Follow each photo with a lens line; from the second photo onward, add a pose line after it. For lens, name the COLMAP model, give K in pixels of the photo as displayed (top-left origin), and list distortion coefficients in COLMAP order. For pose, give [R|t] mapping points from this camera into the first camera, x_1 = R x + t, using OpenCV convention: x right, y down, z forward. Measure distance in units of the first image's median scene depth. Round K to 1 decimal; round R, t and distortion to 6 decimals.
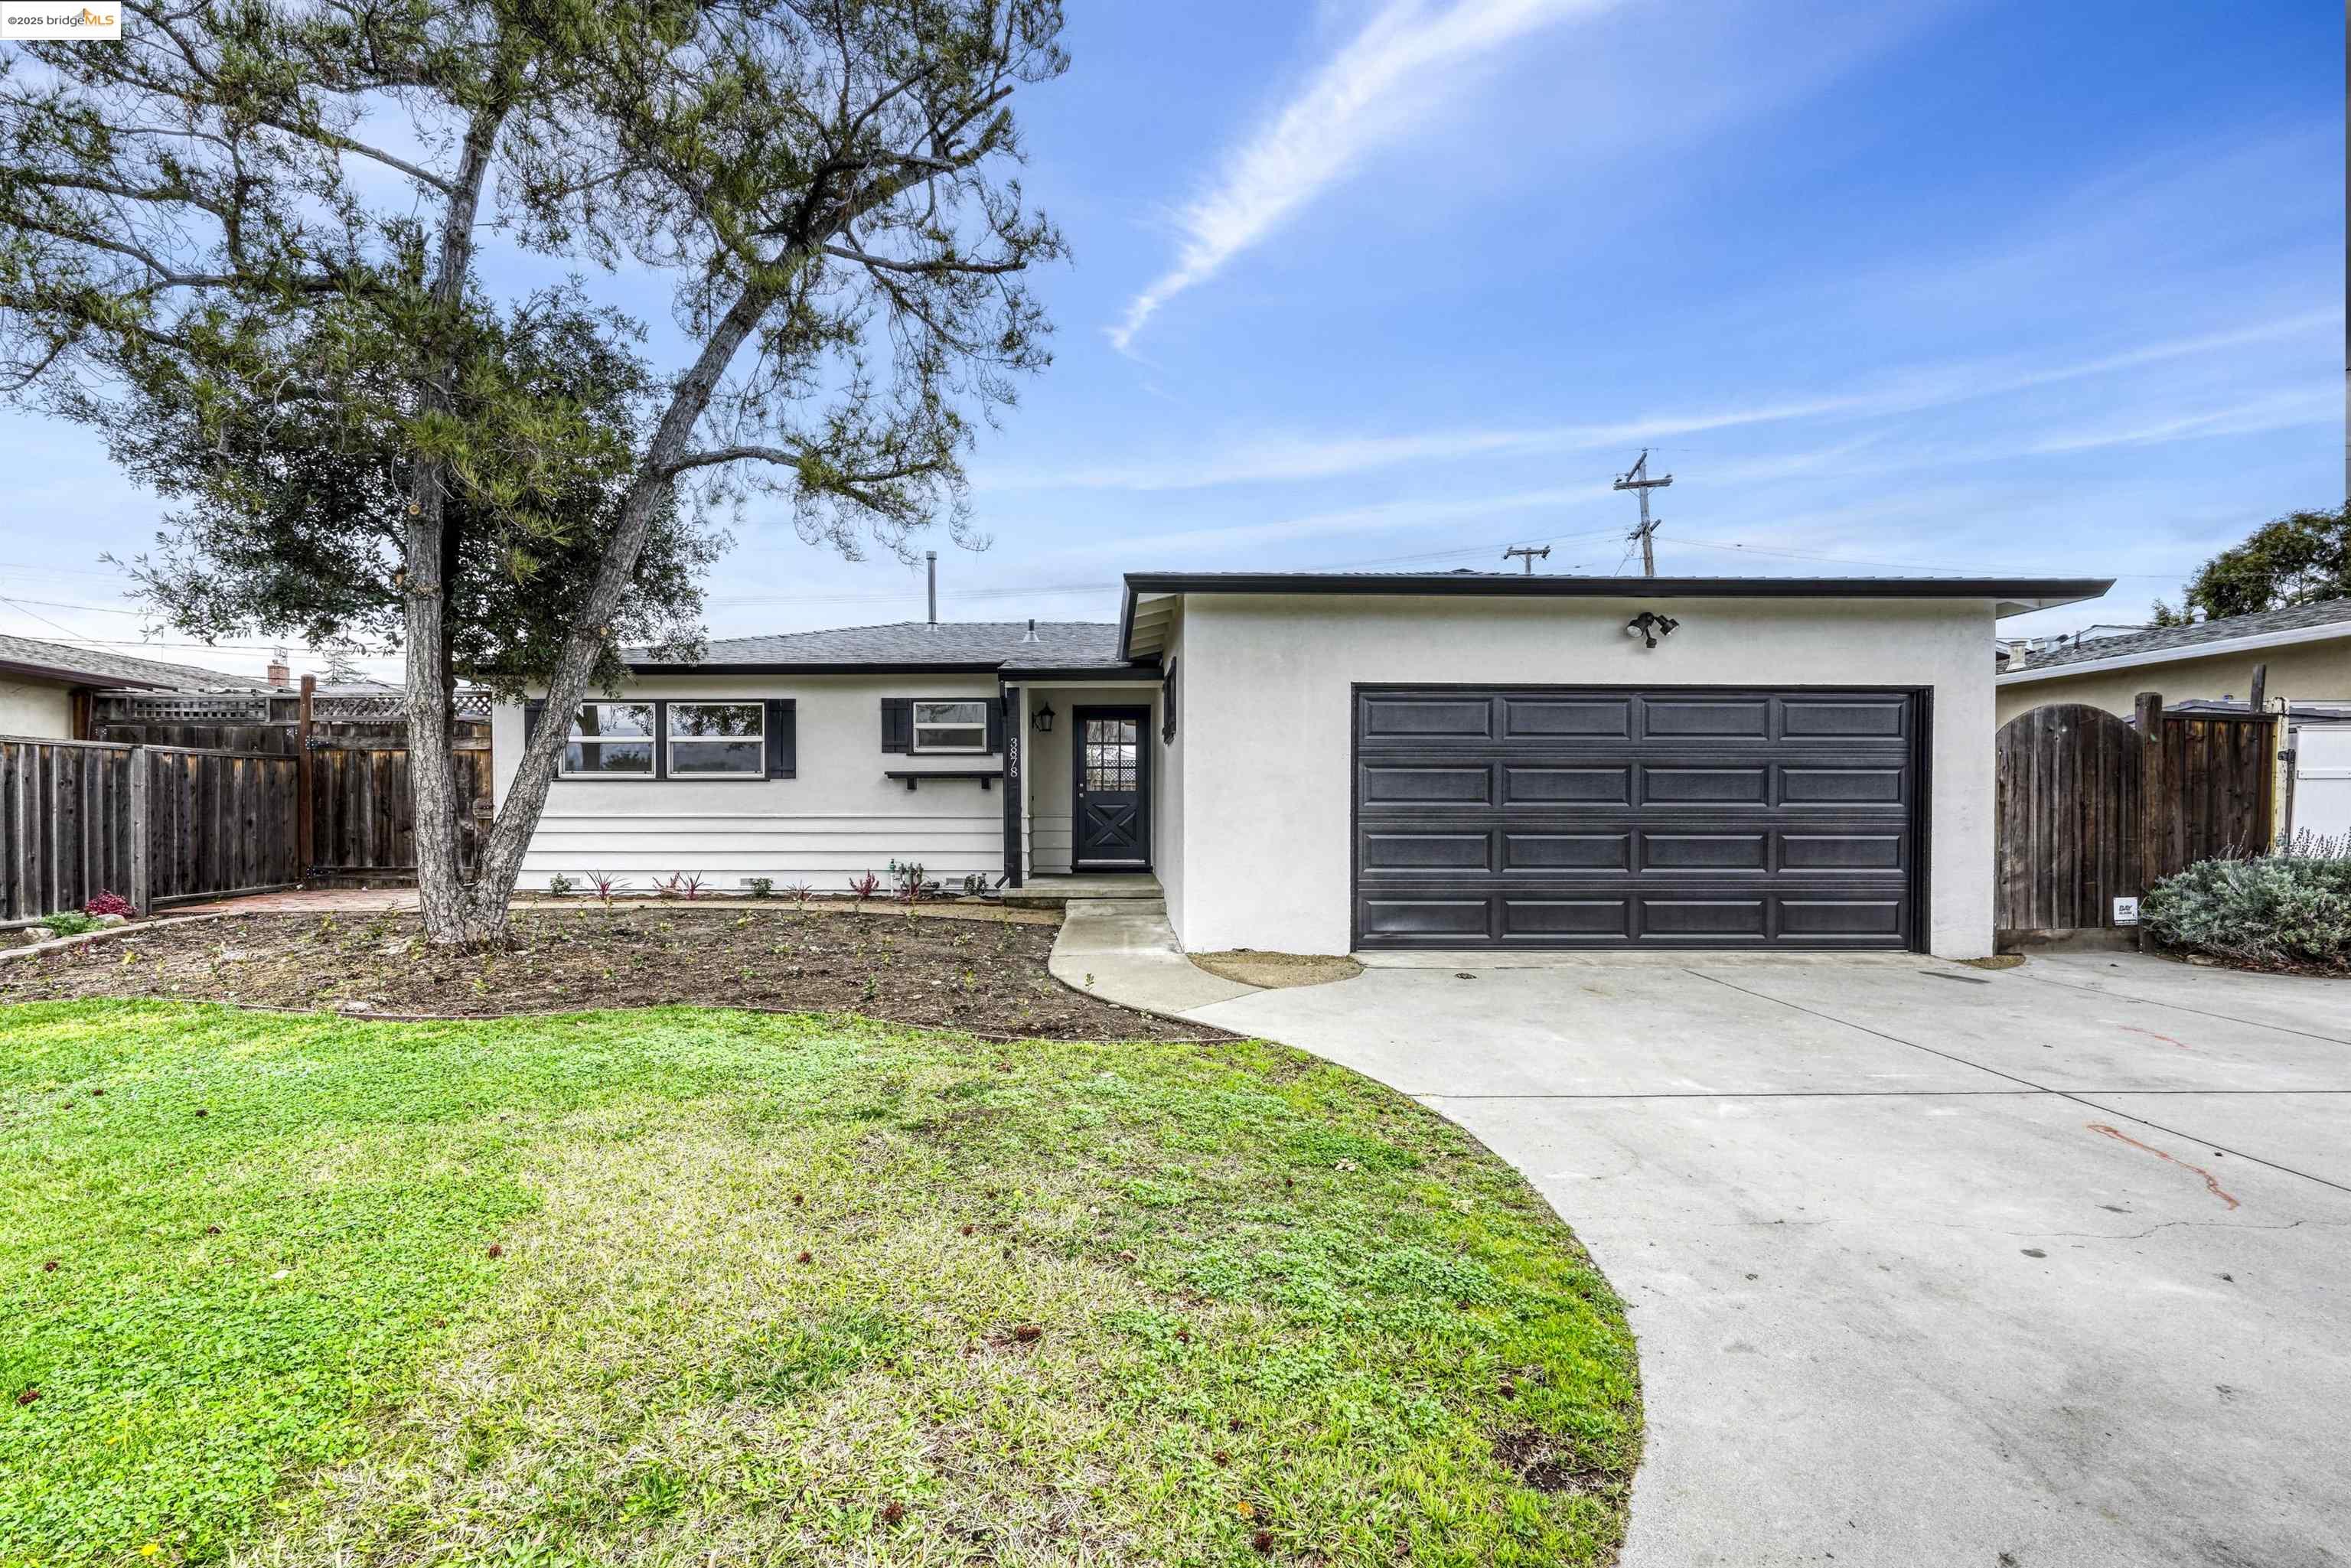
lens RADIAL K [[1127.7, 0, 1174.4], [0, 1127.7, 807.4], [0, 0, 1]] dist [-0.009647, -0.000136]
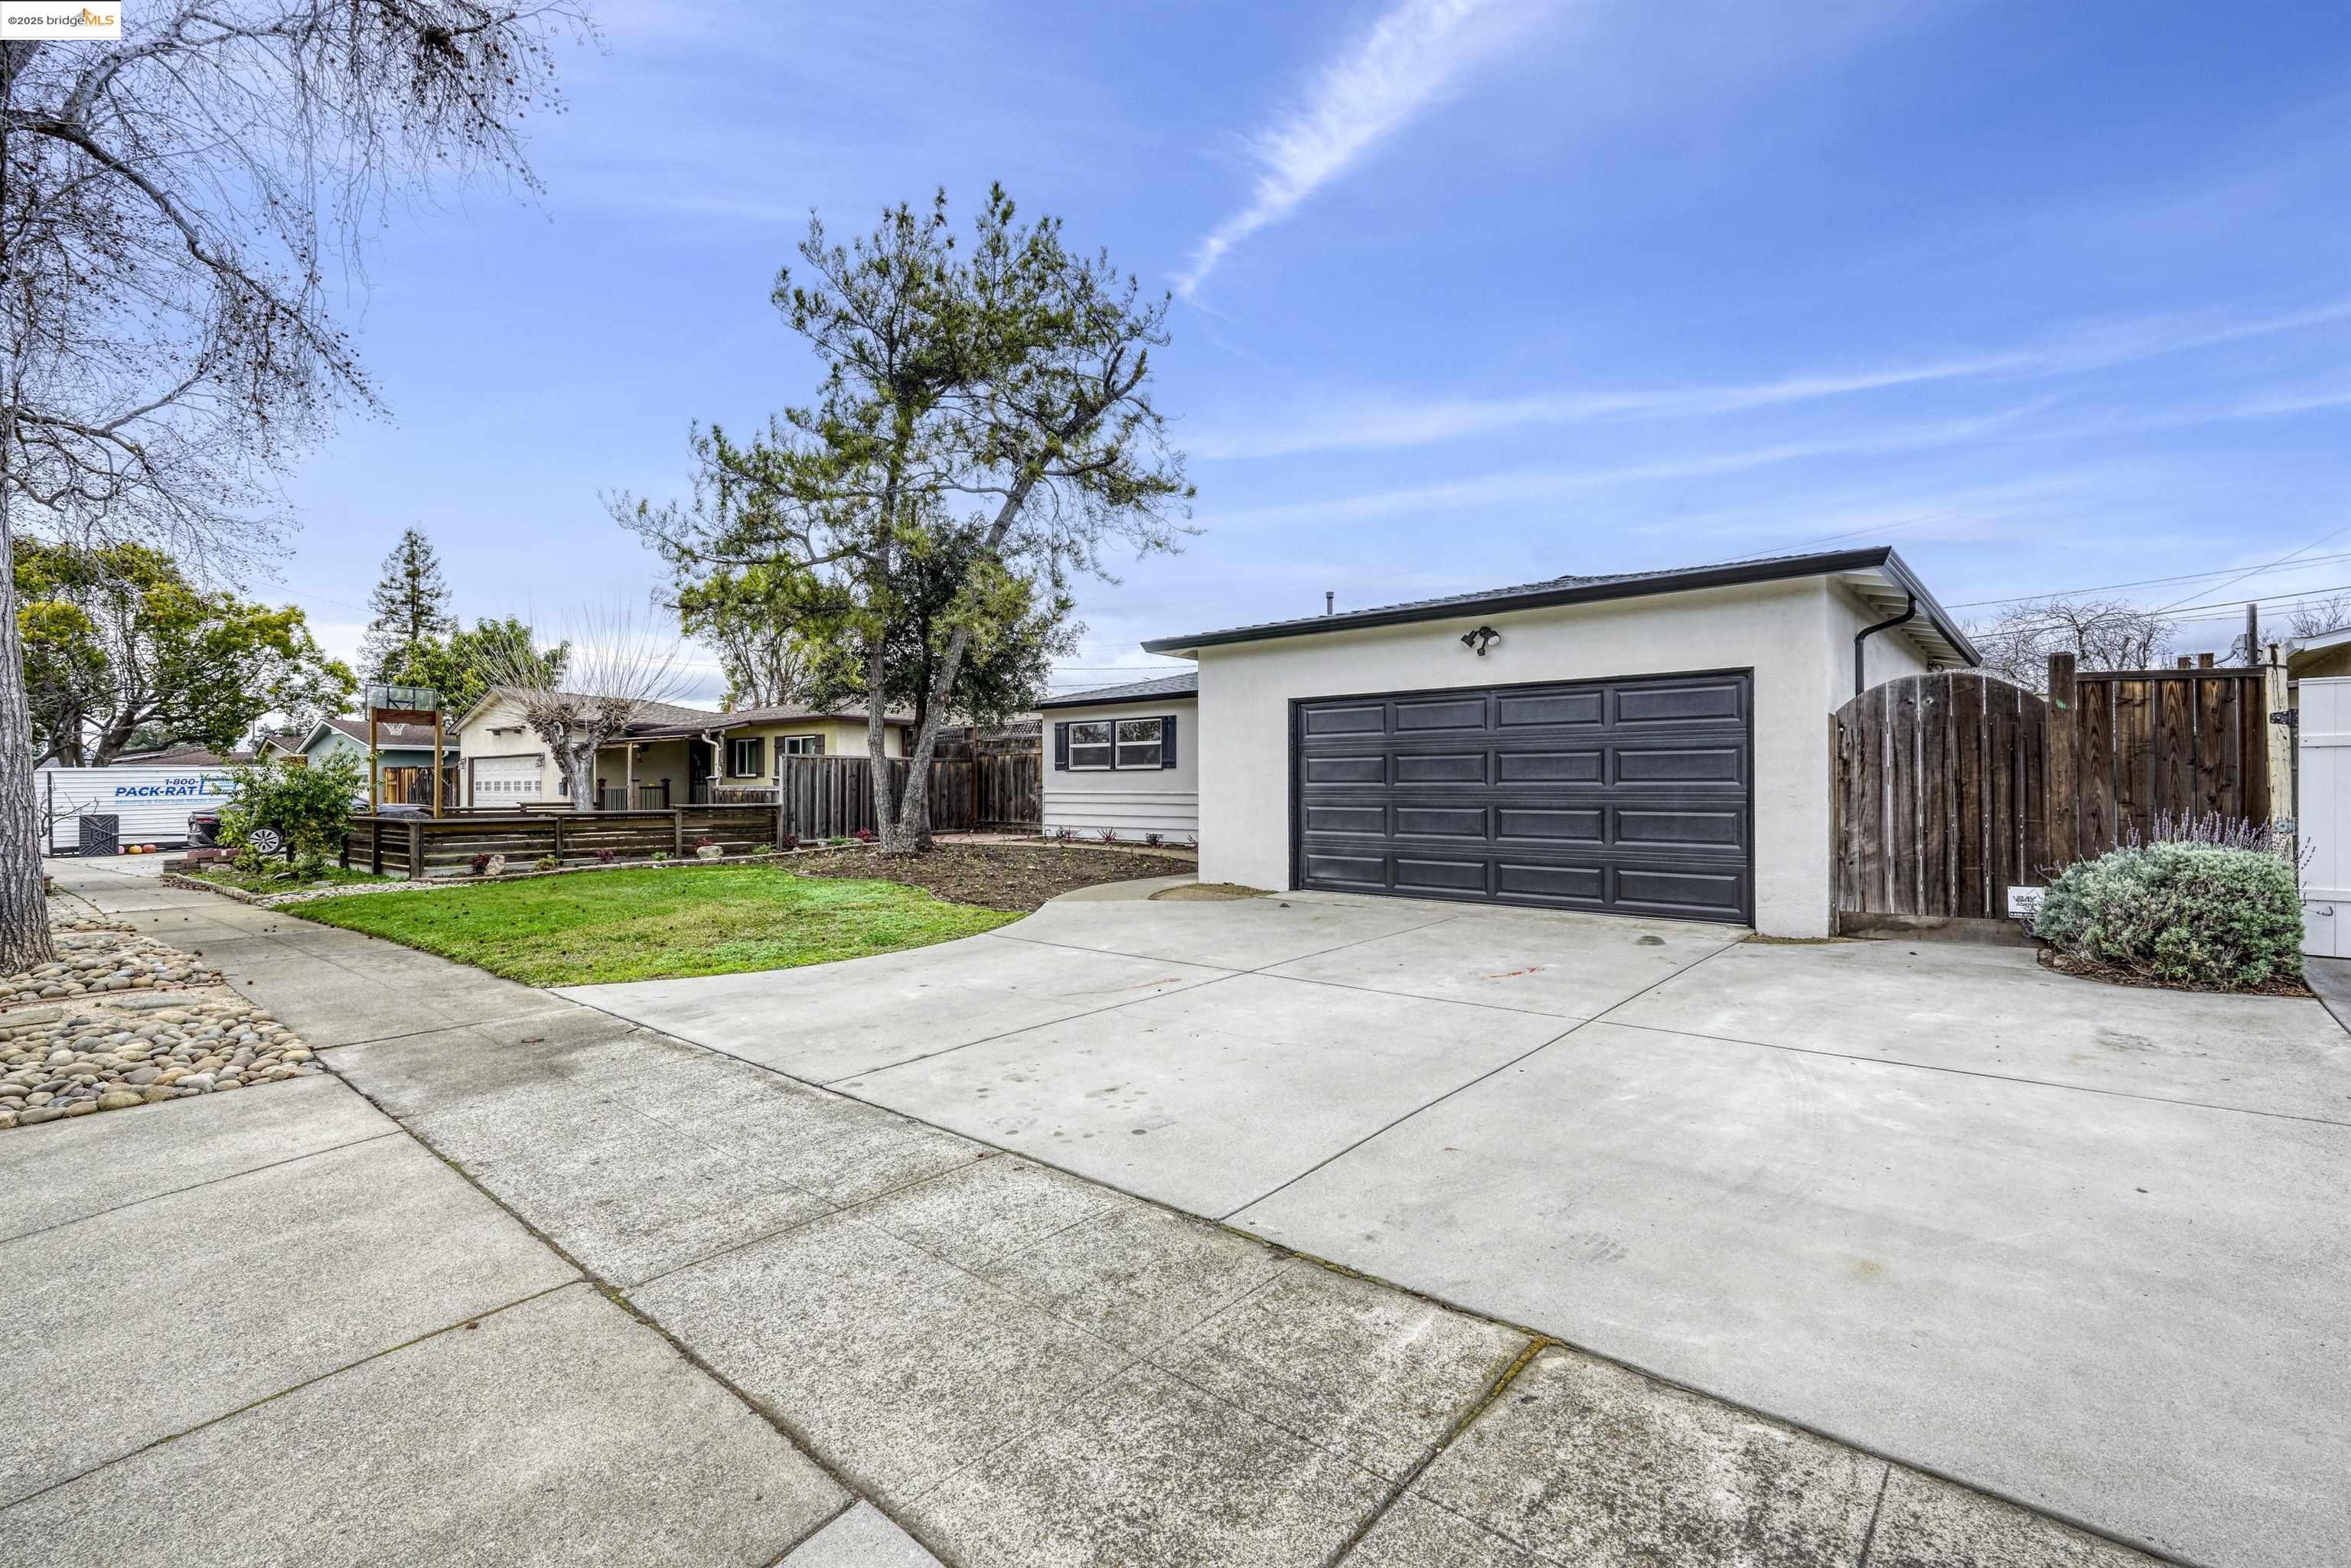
lens RADIAL K [[1036.9, 0, 1163.8], [0, 1036.9, 778.4], [0, 0, 1]] dist [-0.003603, 0.001022]
pose [[0.740143, -0.008099, -0.672401, 0.897945], [0.003528, 0.999960, -0.008162, -0.000965], [0.672440, 0.003669, 0.740142, -0.061238]]
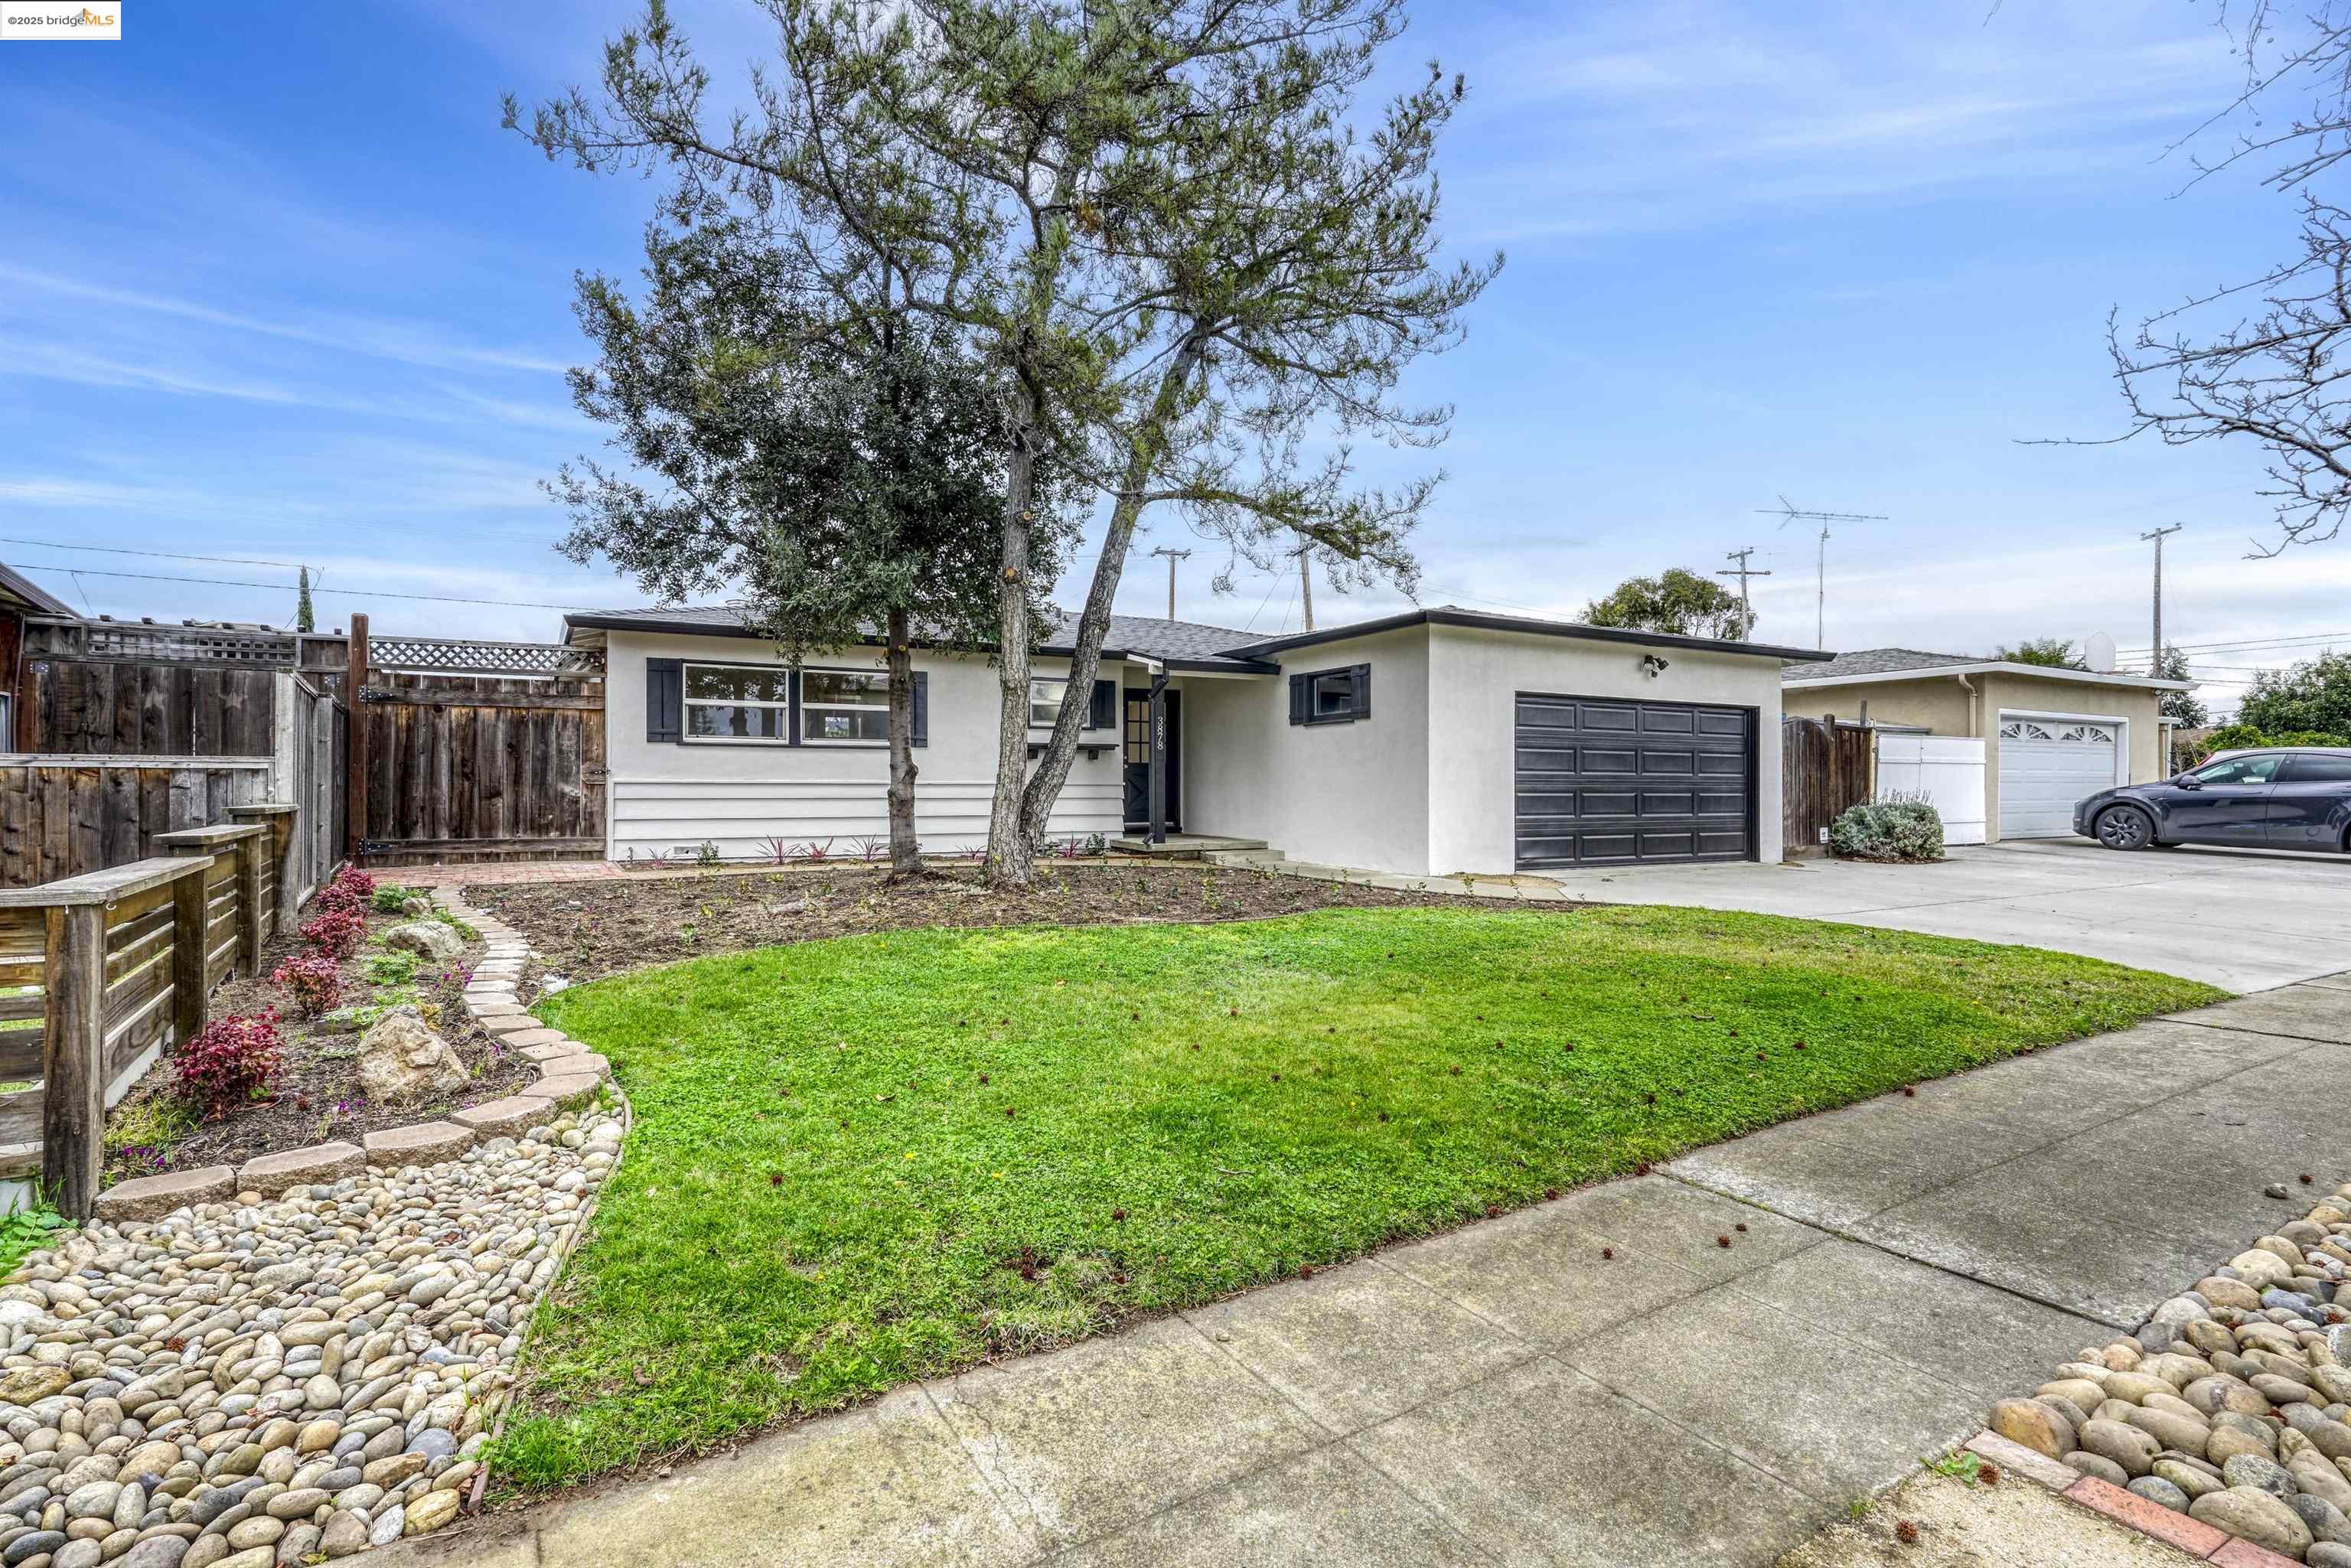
lens RADIAL K [[1227.8, 0, 1190.5], [0, 1227.8, 783.6], [0, 0, 1]] dist [-0.005961, -0.000486]
pose [[0.858048, 0.003176, 0.513560, -1.026543], [-0.001387, 0.999992, -0.003866, 0.018258], [-0.513567, 0.002604, 0.858045, -0.165535]]
